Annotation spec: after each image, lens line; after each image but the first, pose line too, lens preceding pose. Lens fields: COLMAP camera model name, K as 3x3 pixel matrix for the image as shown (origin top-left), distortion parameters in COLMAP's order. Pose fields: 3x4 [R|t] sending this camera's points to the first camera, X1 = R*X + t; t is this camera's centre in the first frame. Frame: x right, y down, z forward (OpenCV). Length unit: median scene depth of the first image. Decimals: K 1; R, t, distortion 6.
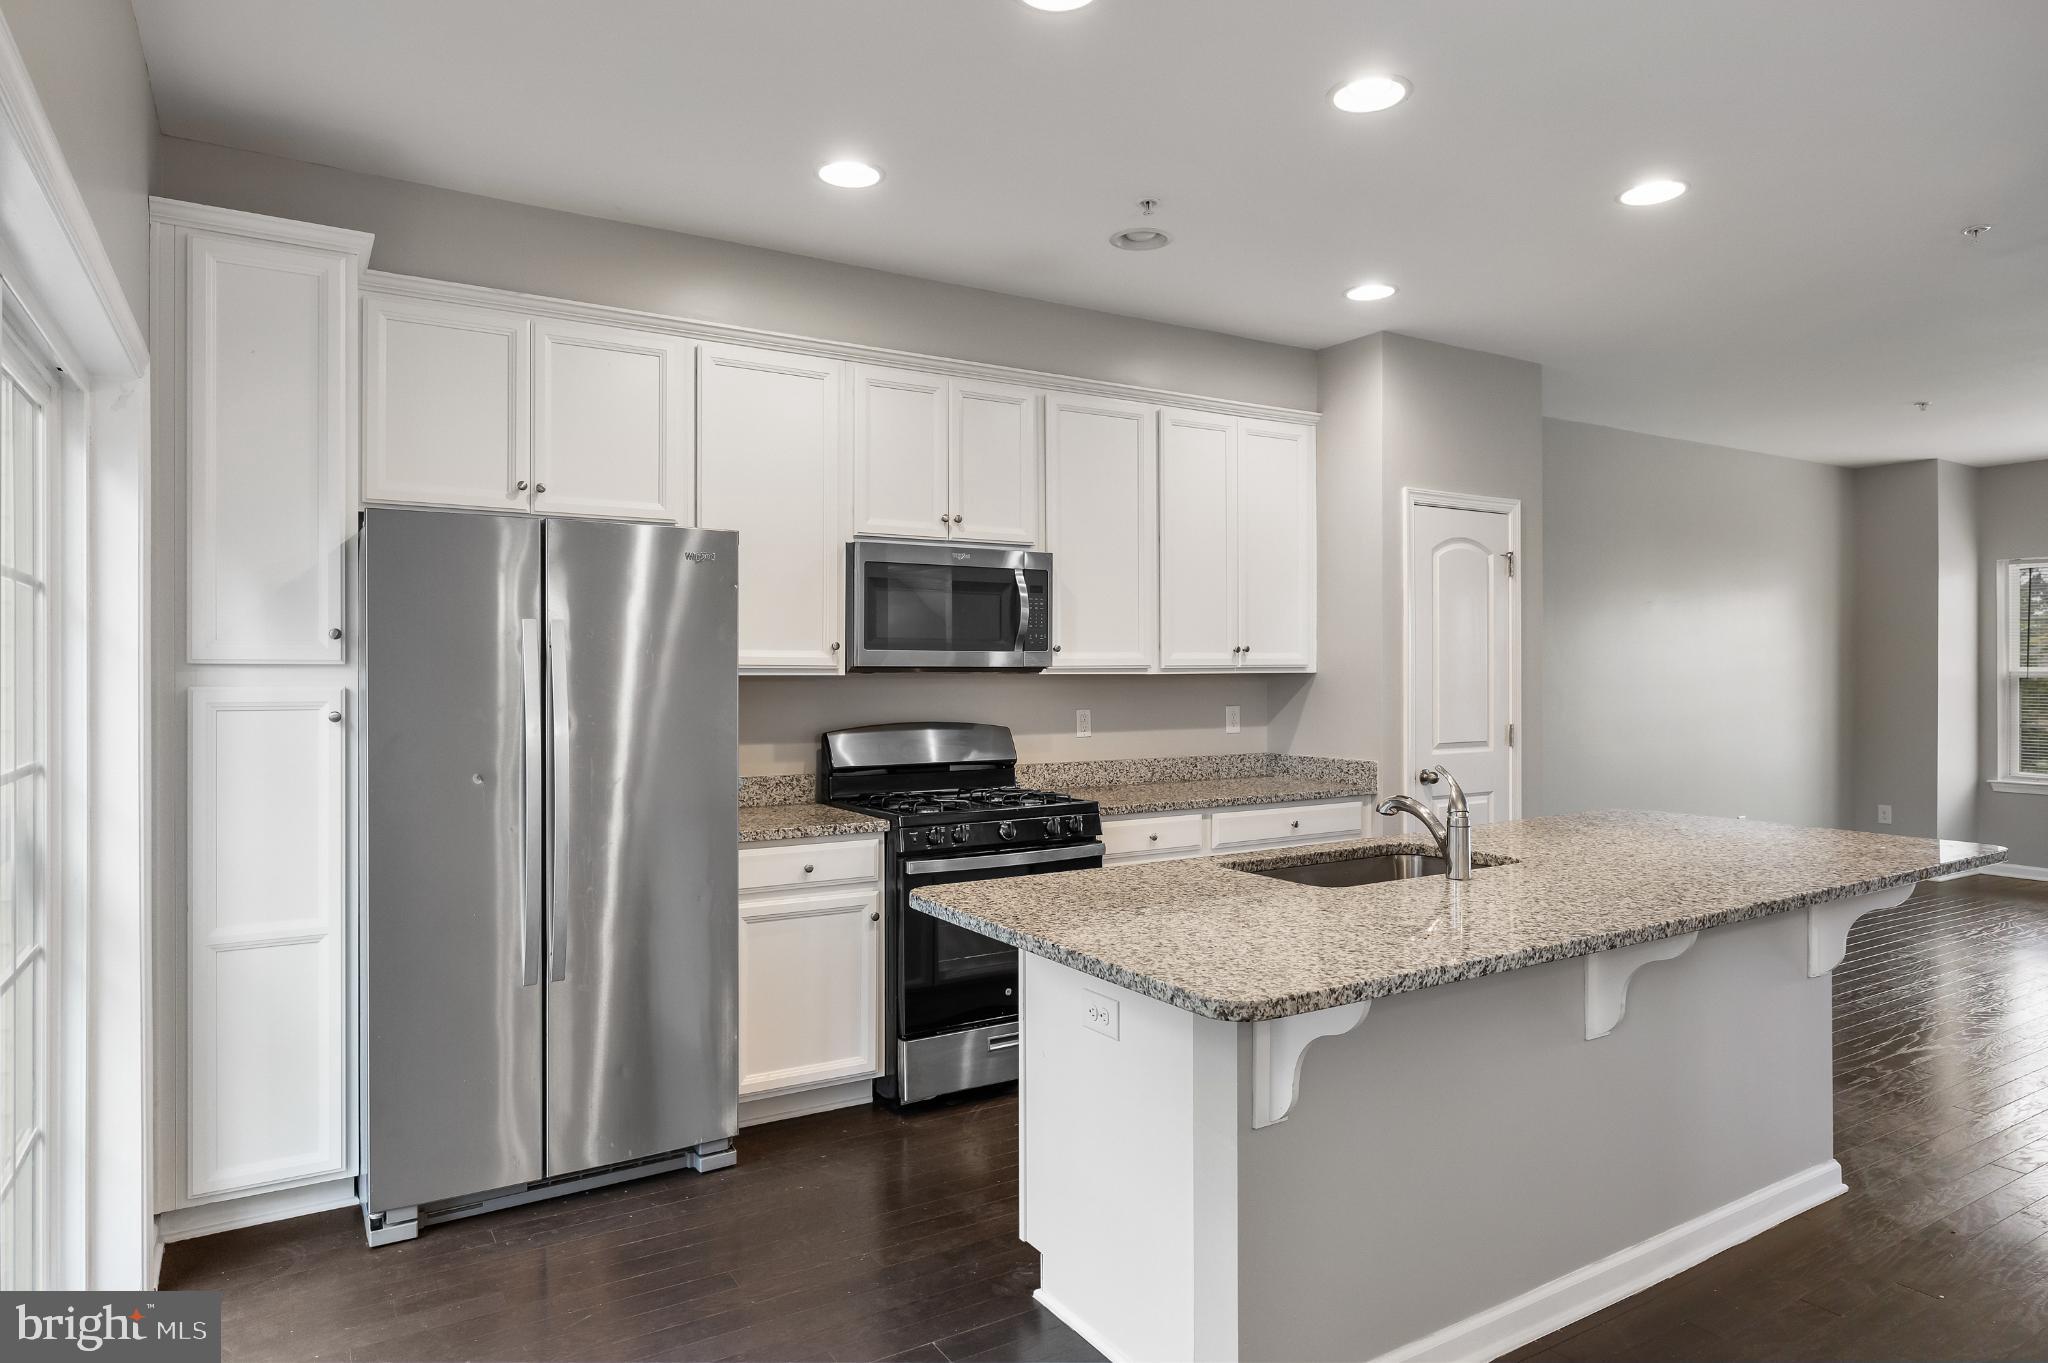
lens RADIAL K [[1171.4, 0, 936.2], [0, 1171.4, 674.3], [0, 0, 1]] dist [-0.027942, 0.000090]
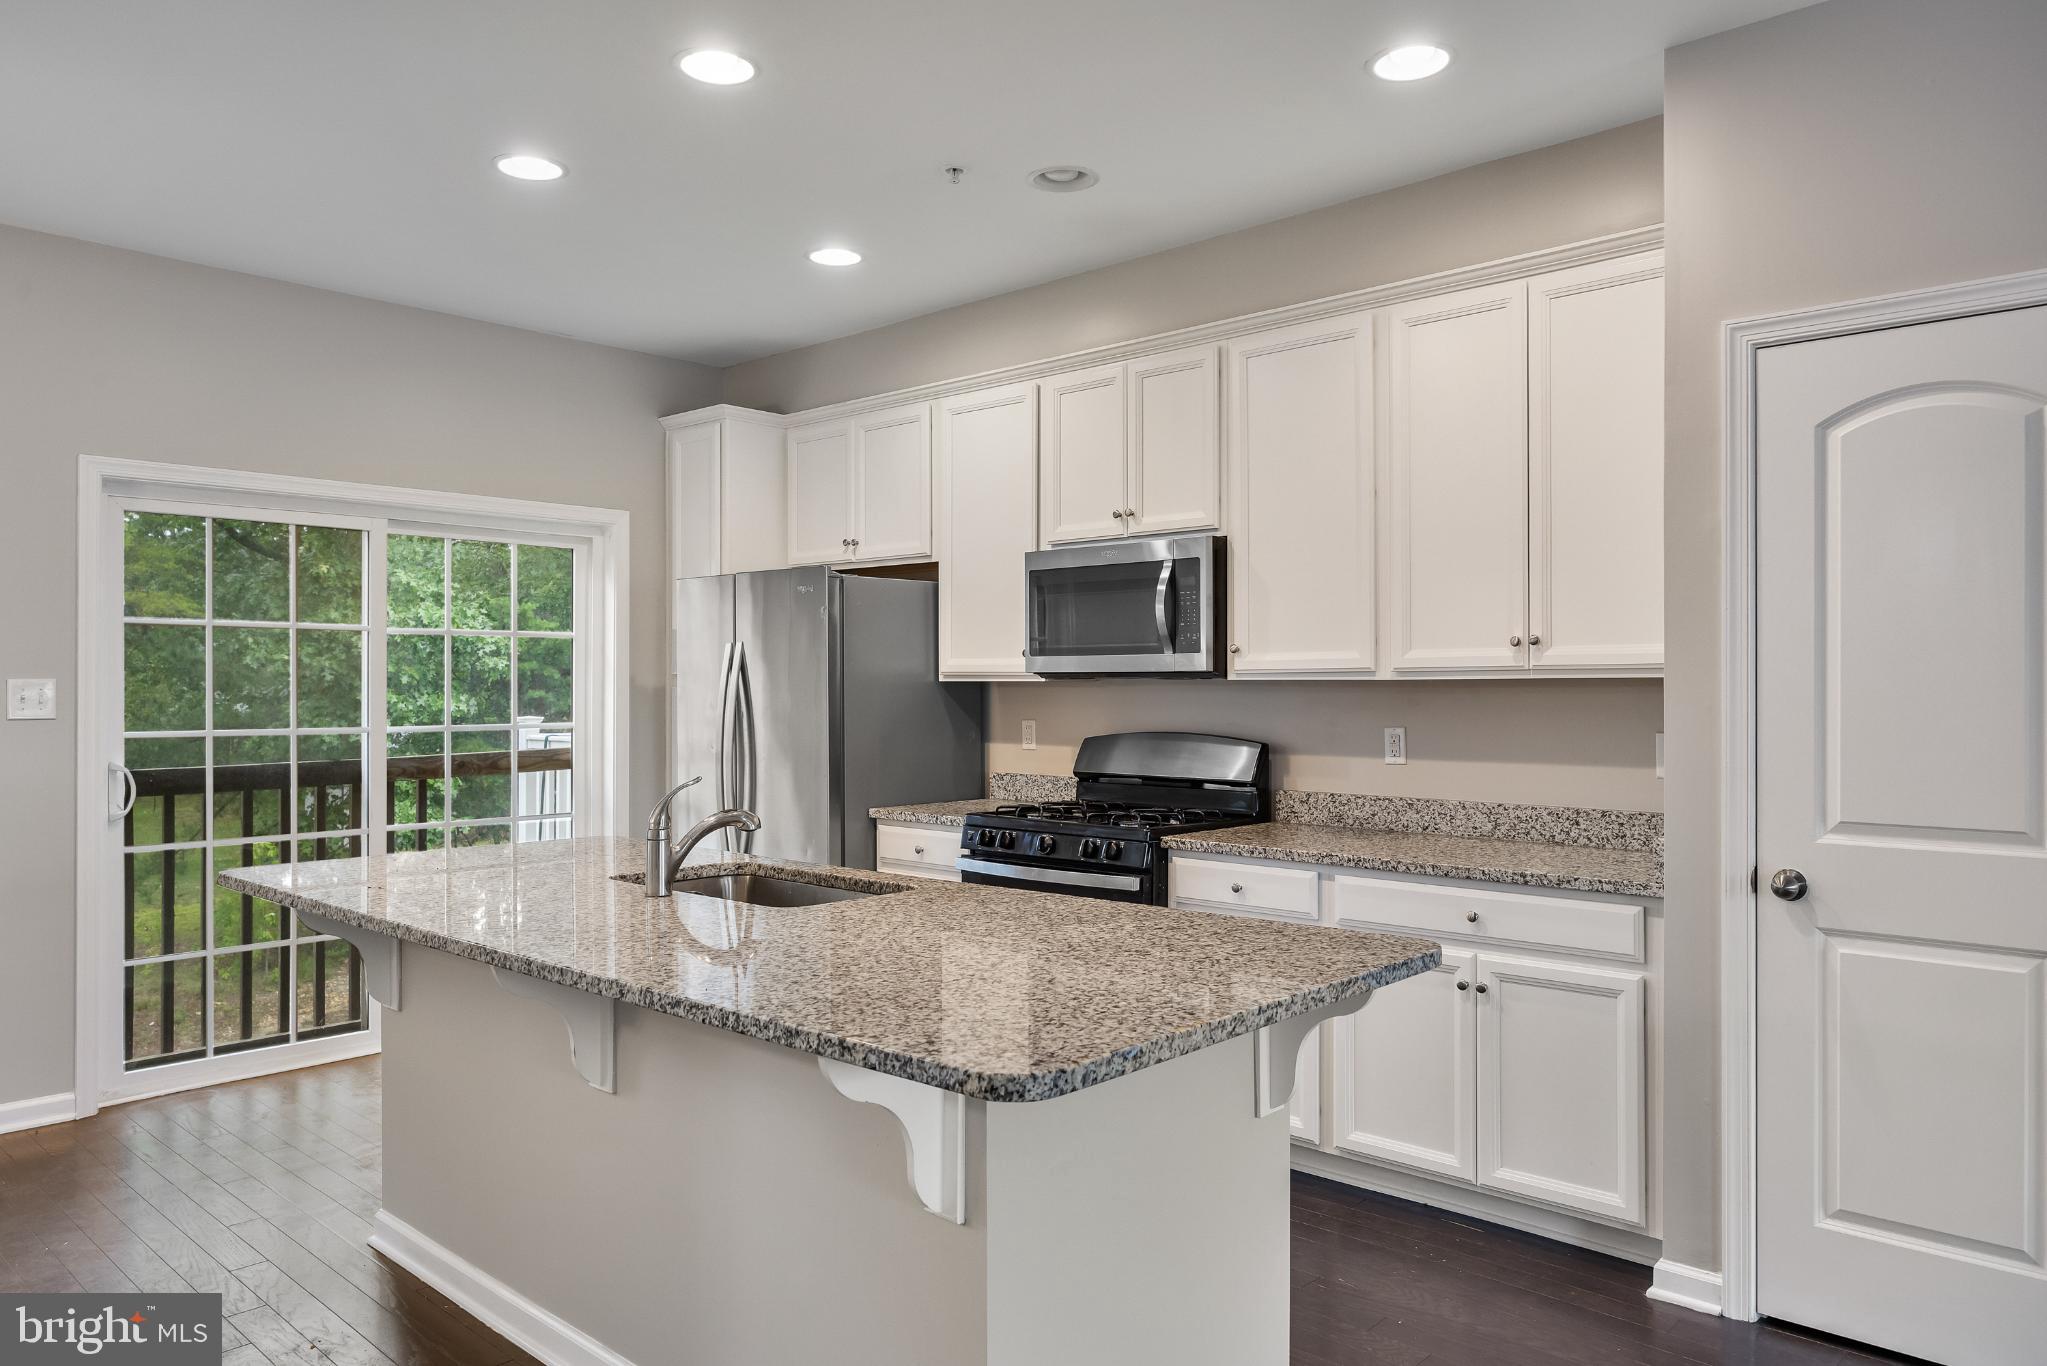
lens RADIAL K [[1369.1, 0, 1023.5], [0, 1369.1, 683.0], [0, 0, 1]] dist [-0.000564, -0.000473]
pose [[0.304119, 0.000974, -0.952634, 0.922699], [0.001438, 0.999998, 0.001481, 0.000205], [0.952633, -0.001820, 0.304117, 0.530582]]
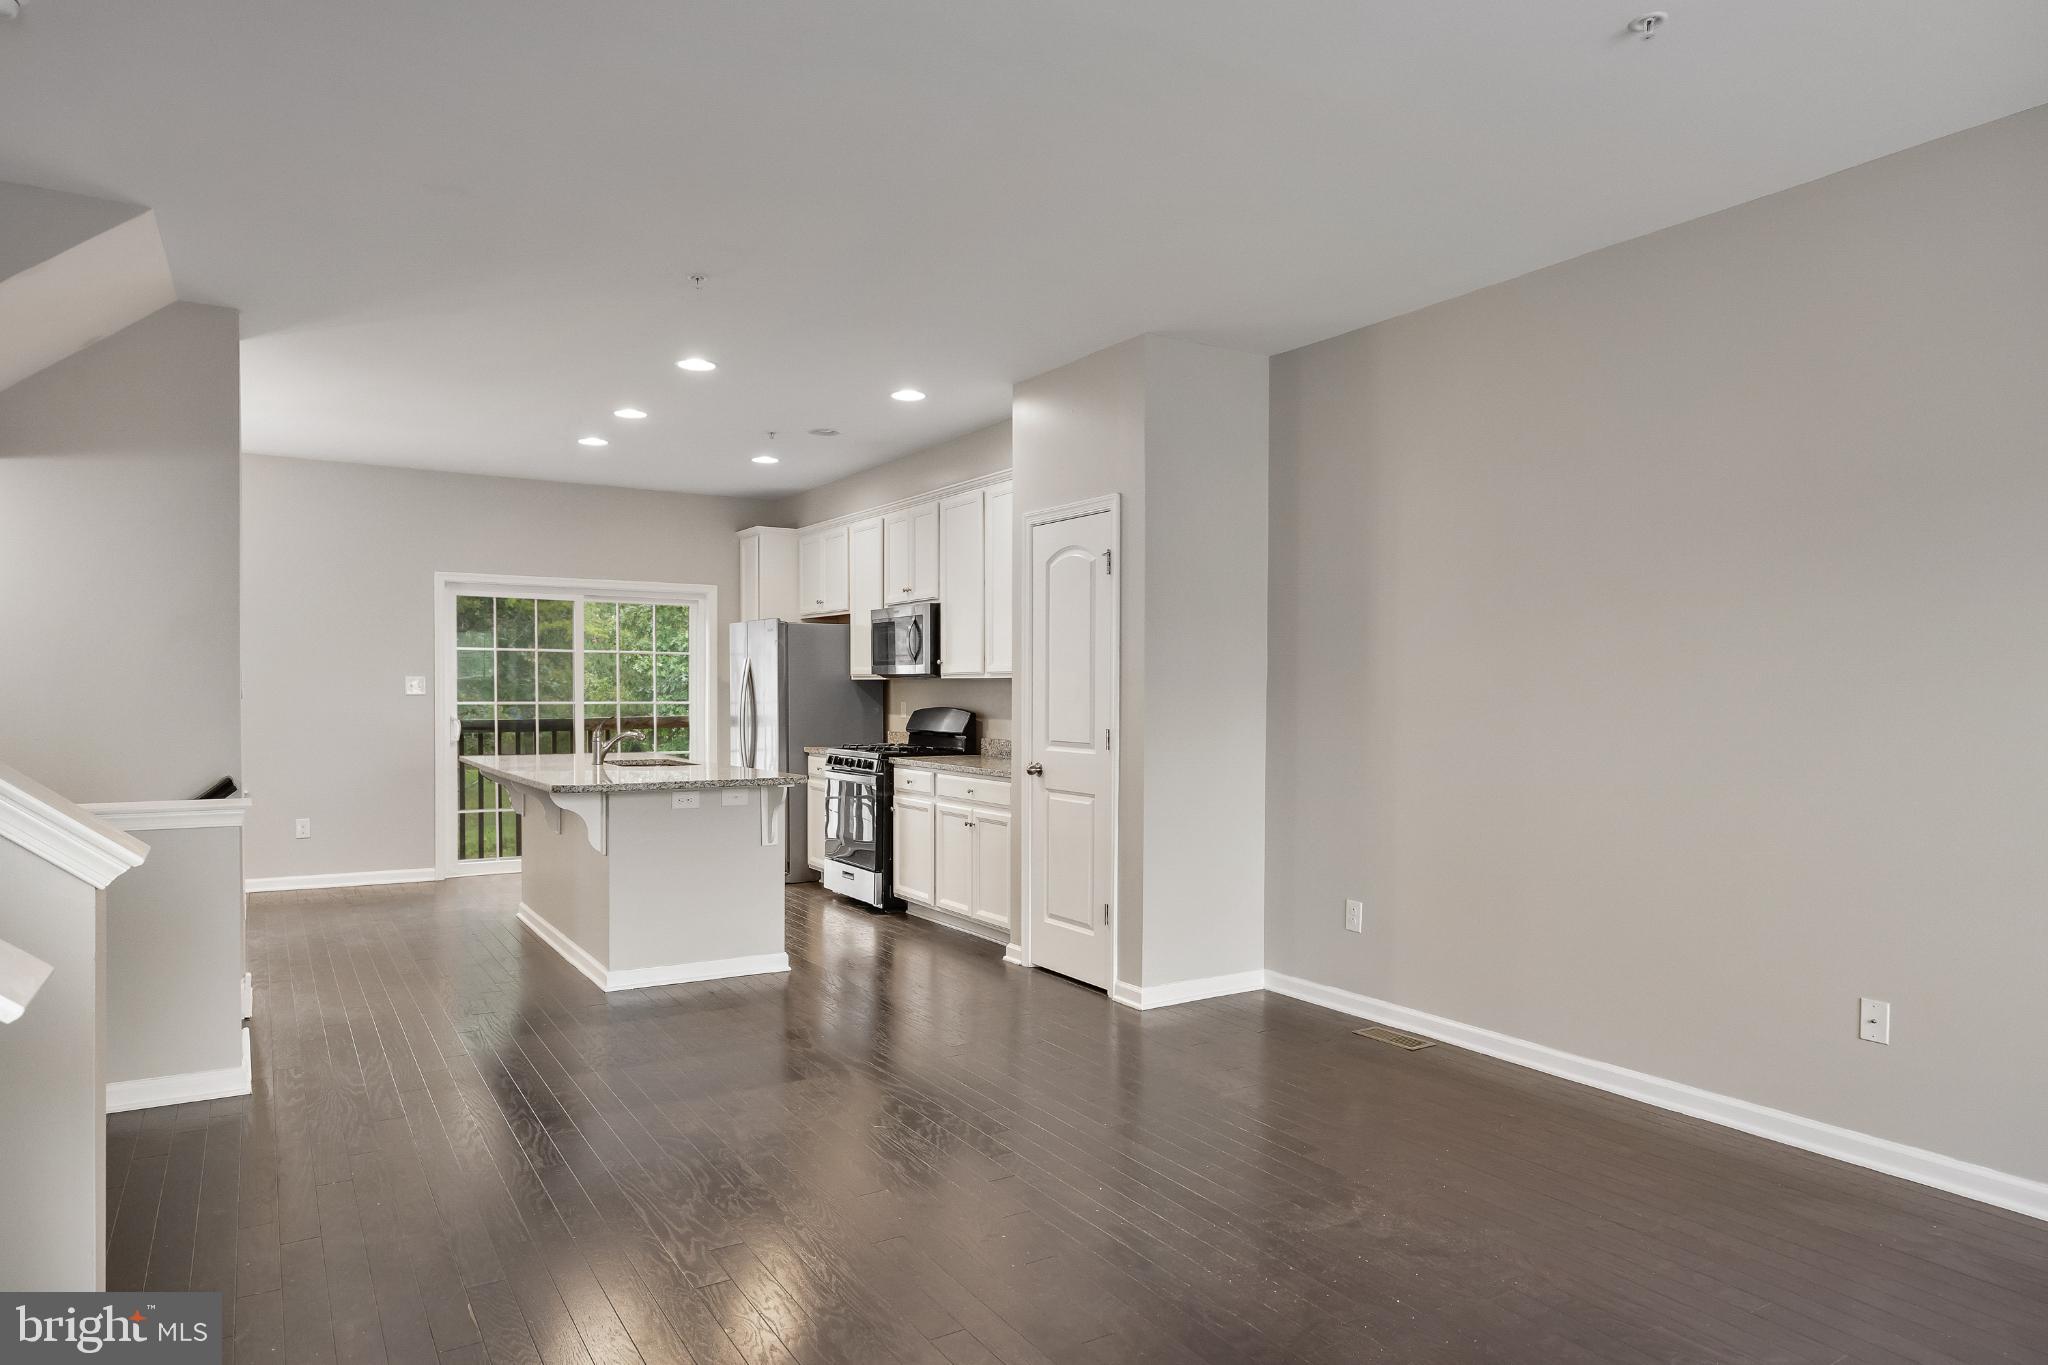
lens RADIAL K [[1240.2, 0, 1017.7], [0, 1240.2, 708.2], [0, 0, 1]] dist [0.002446, -0.000101]
pose [[0.037013, 0.019360, -0.999127, 1.678855], [-0.001434, 0.999812, 0.019320, 0.007305], [0.999314, 0.000718, 0.037034, 0.979951]]
